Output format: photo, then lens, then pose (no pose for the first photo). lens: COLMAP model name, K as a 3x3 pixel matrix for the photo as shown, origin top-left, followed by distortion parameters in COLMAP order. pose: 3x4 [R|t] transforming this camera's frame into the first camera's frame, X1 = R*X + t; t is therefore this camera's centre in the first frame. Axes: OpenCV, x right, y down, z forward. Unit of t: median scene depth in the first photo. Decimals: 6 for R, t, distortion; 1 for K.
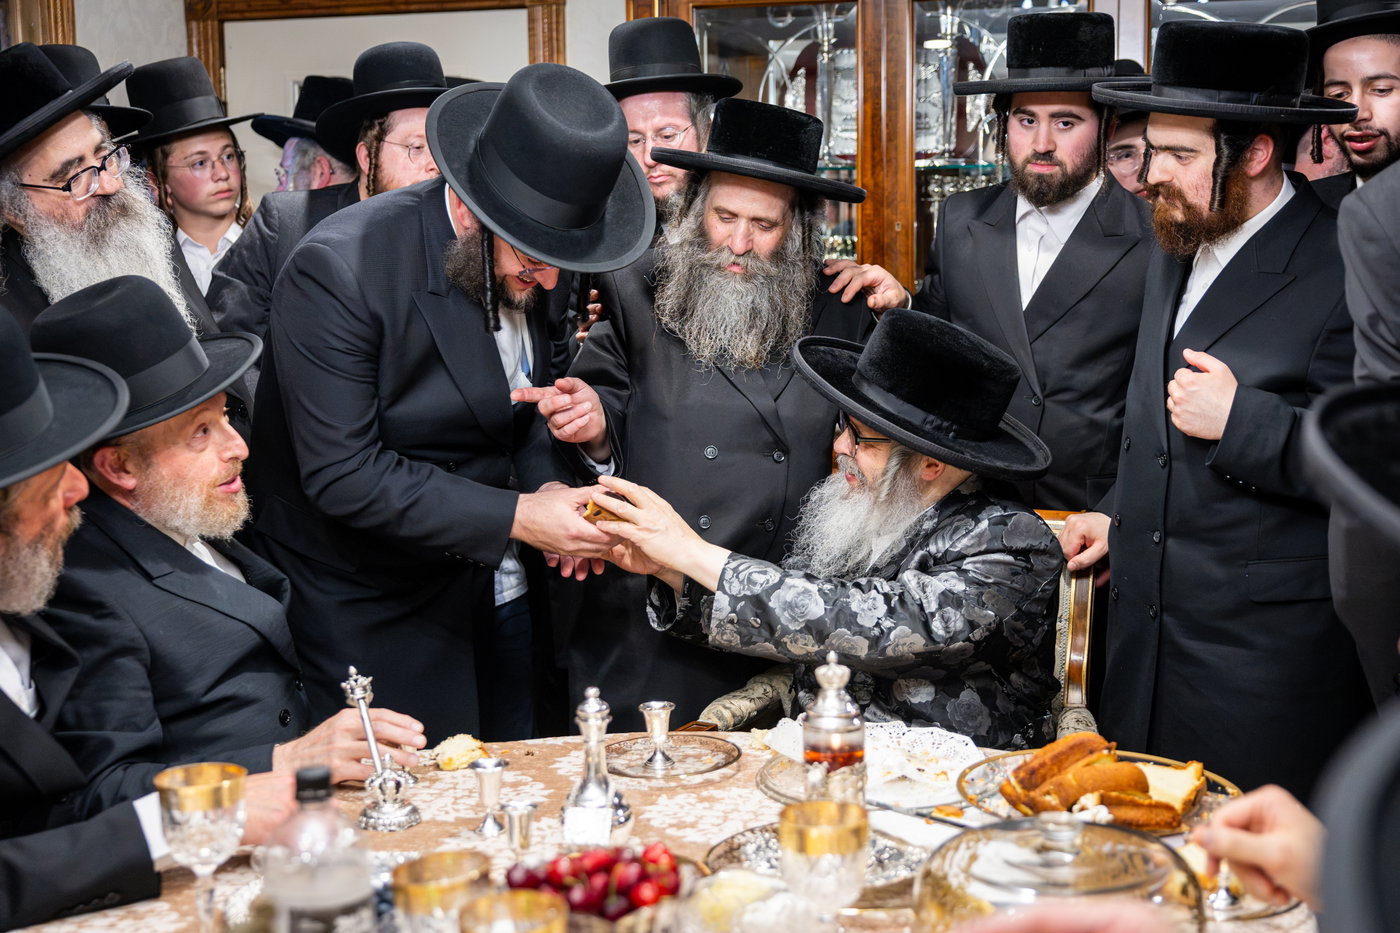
lens RADIAL K [[1770.4, 0, 760.3], [0, 1770.4, 470.2], [0, 0, 1]] dist [0.000963, 0.000000]
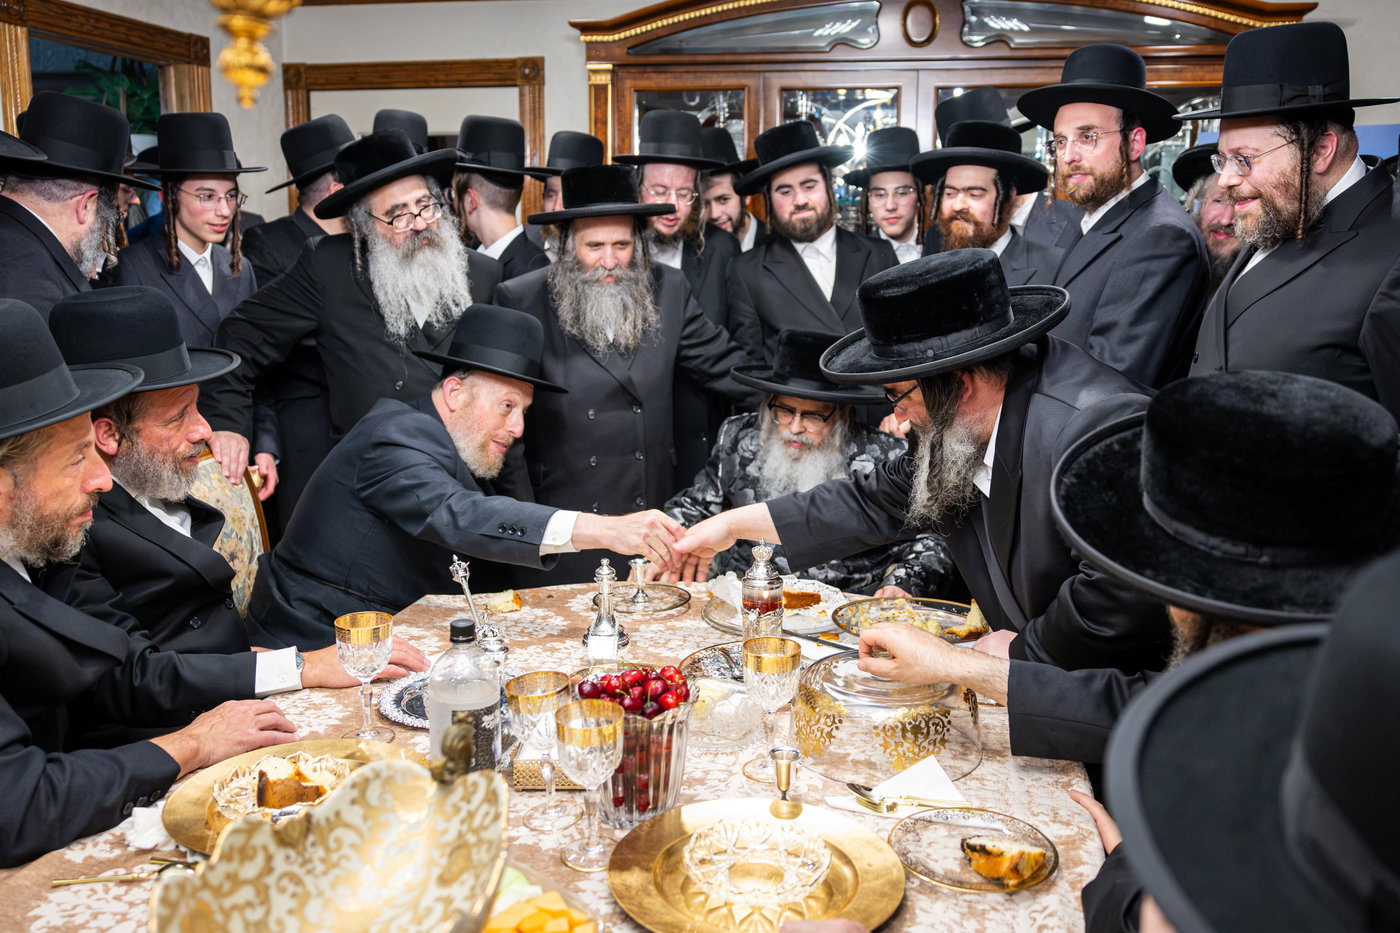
lens RADIAL K [[1183.0, 0, 712.5], [0, 1183.0, 437.4], [0, 0, 1]] dist [-0.023541, 0.024403]
pose [[0.998679, 0.007341, 0.050854, -0.051653], [-0.009378, 0.999158, 0.039936, -0.023742], [-0.050518, -0.040360, 0.997907, -0.028572]]
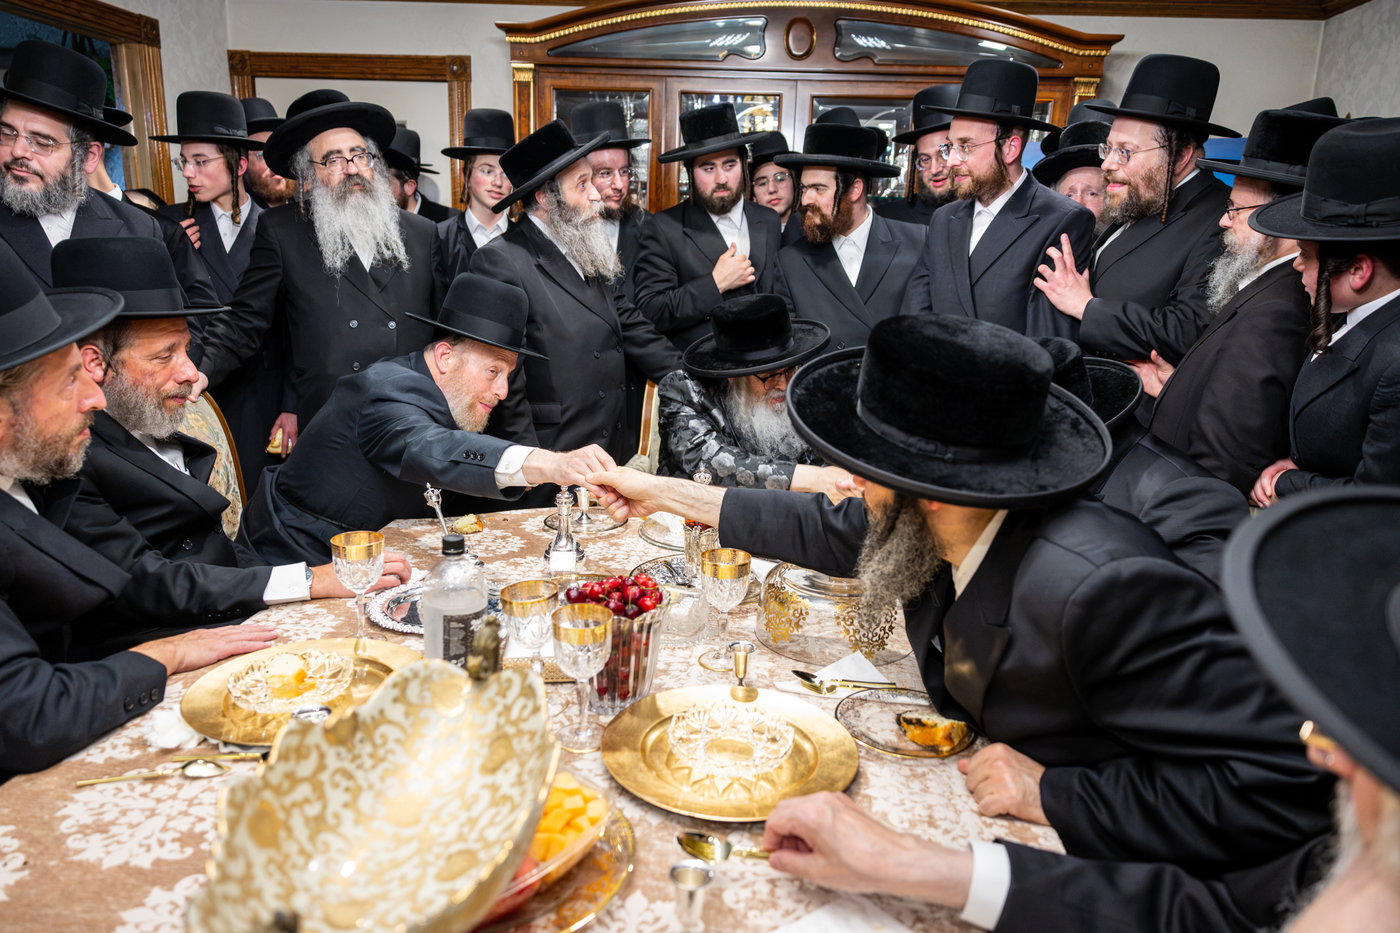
lens RADIAL K [[957.6, 0, 713.7], [0, 957.6, 470.2], [0, 0, 1]] dist [0.007687, 0.000763]
pose [[0.985710, 0.001365, 0.168443, -0.103480], [-0.021081, 0.993105, 0.115315, -0.006083], [-0.167124, -0.117219, 0.978943, 0.029556]]
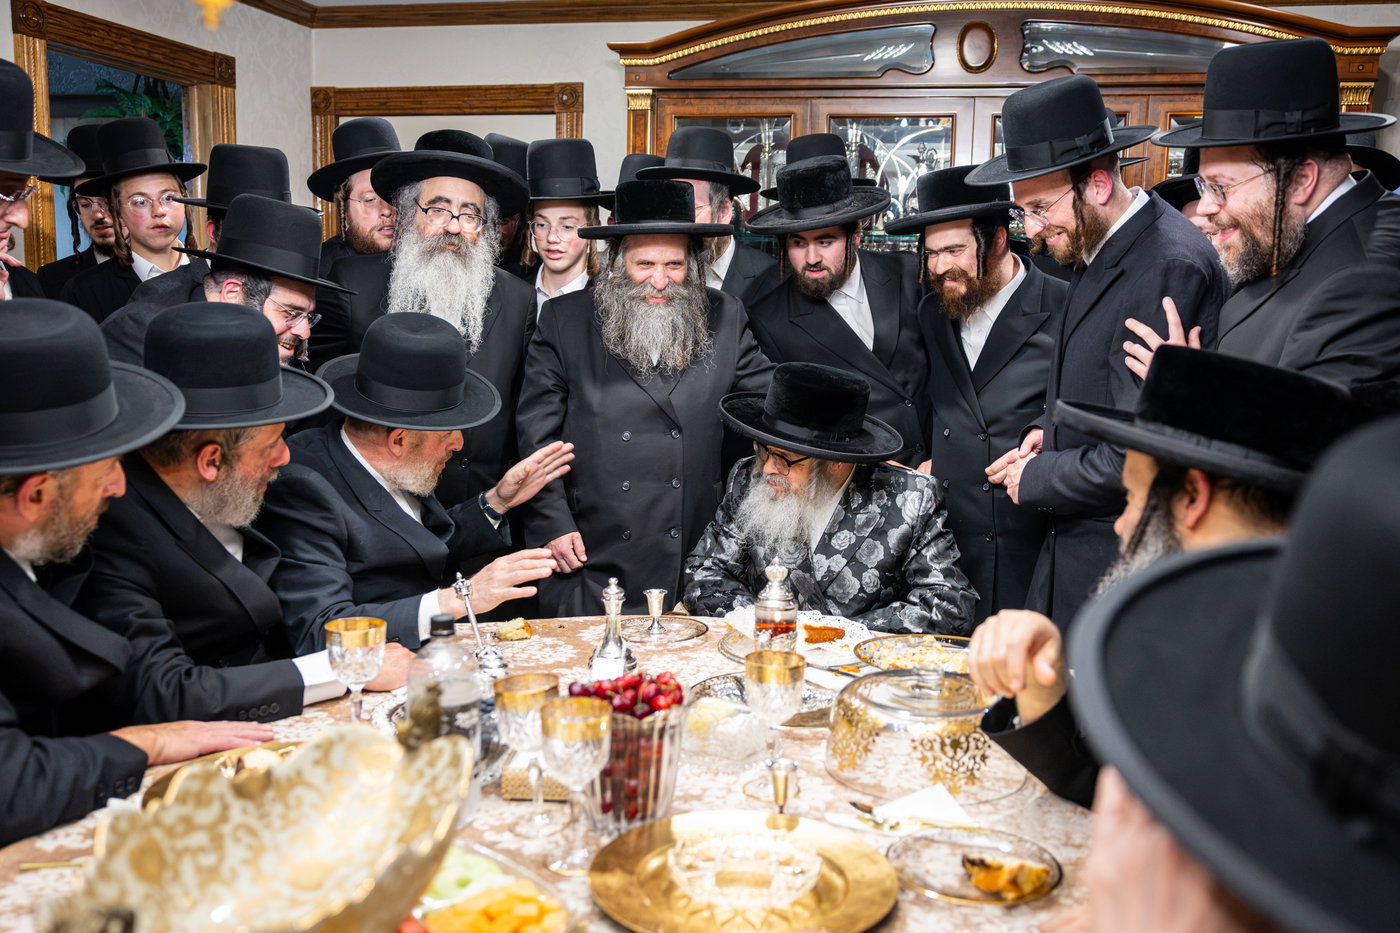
lens RADIAL K [[1266.4, 0, 725.7], [0, 1266.4, 469.6], [0, 0, 1]] dist [-0.006425, 0.004449]
pose [[0.999409, 0.028360, 0.019451, -0.022809], [-0.028645, 0.999484, 0.014552, 0.013812], [-0.019029, -0.015101, 0.999705, -0.055103]]
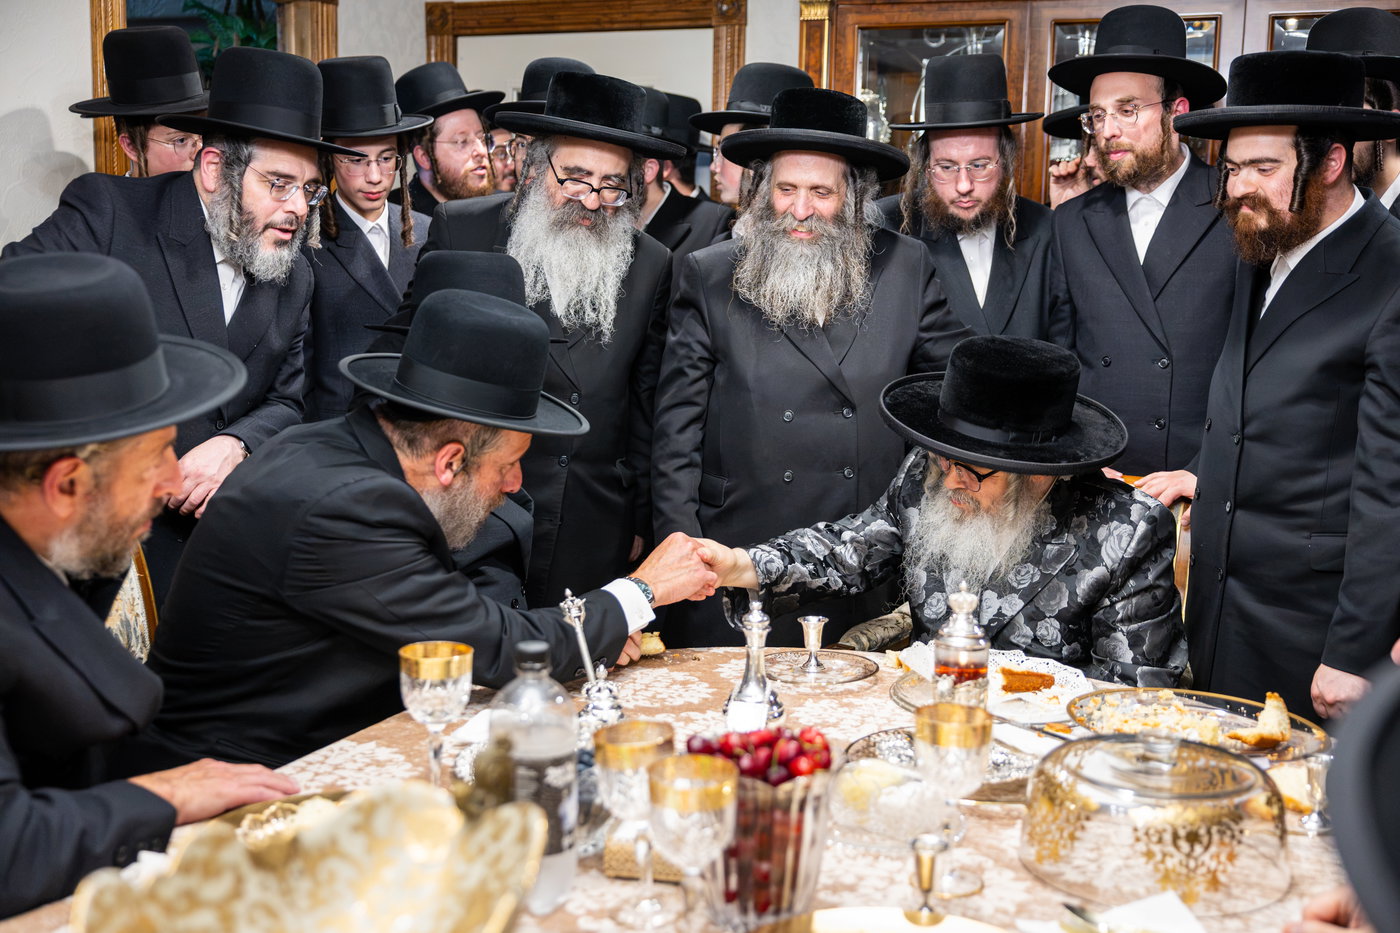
lens RADIAL K [[1546.7, 0, 698.0], [0, 1546.7, 467.0], [0, 0, 1]] dist [-0.001745, 0.000000]
pose [[0.991200, 0.047458, -0.123572, -0.009632], [-0.045094, 0.998744, 0.021853, 0.011872], [0.124454, -0.016088, 0.992095, -0.024475]]
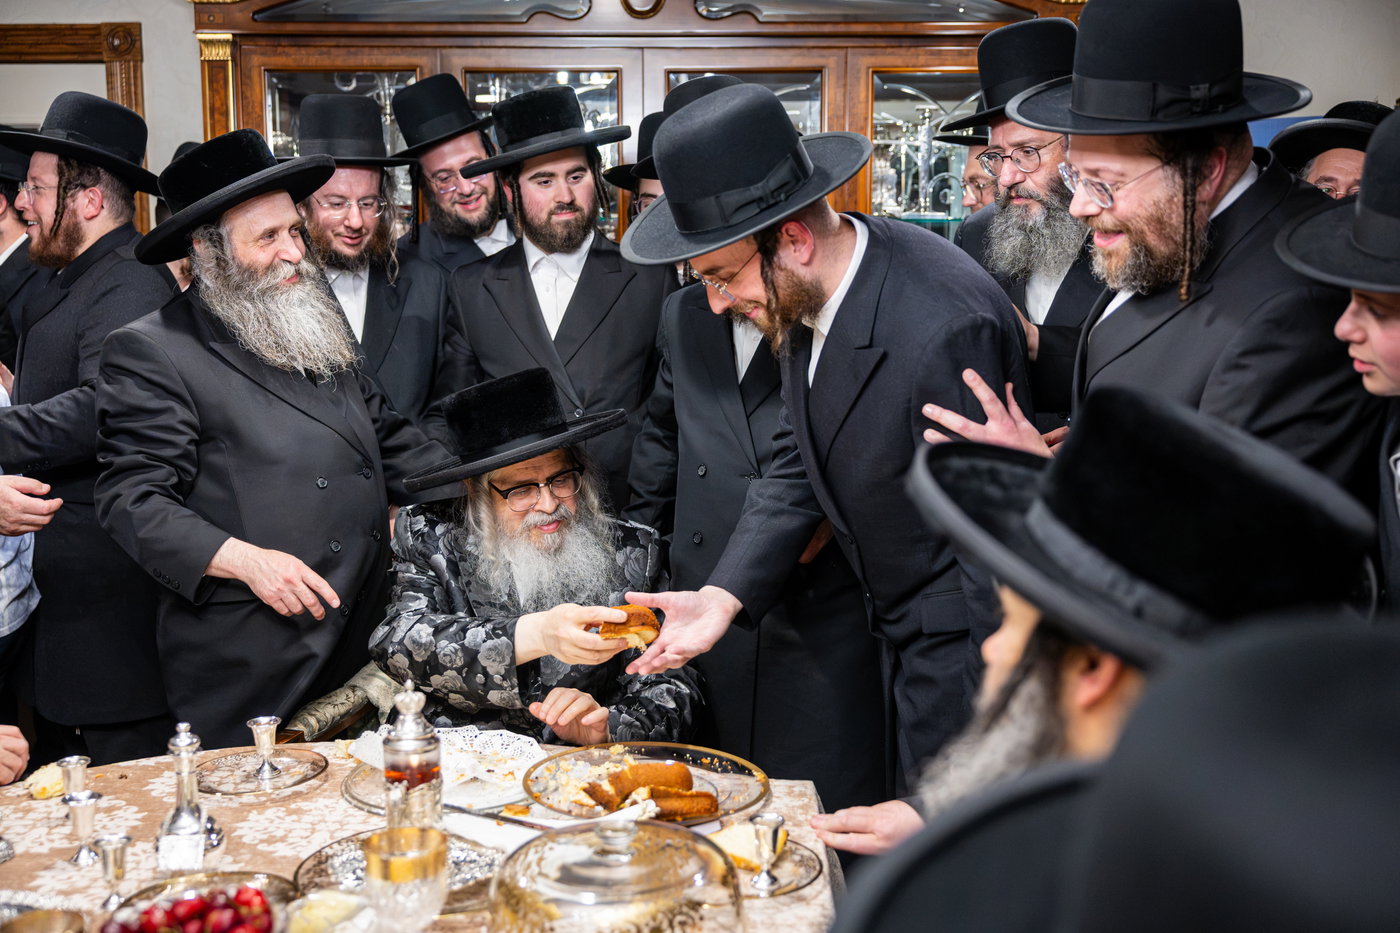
lens RADIAL K [[1522.6, 0, 689.2], [0, 1522.6, 482.1], [0, 0, 1]] dist [0.009628, 0.000000]
pose [[0.973974, -0.022826, 0.225508, -0.000895], [0.020677, 0.999716, 0.011885, -0.026401], [-0.225715, -0.006912, 0.974169, 0.028637]]
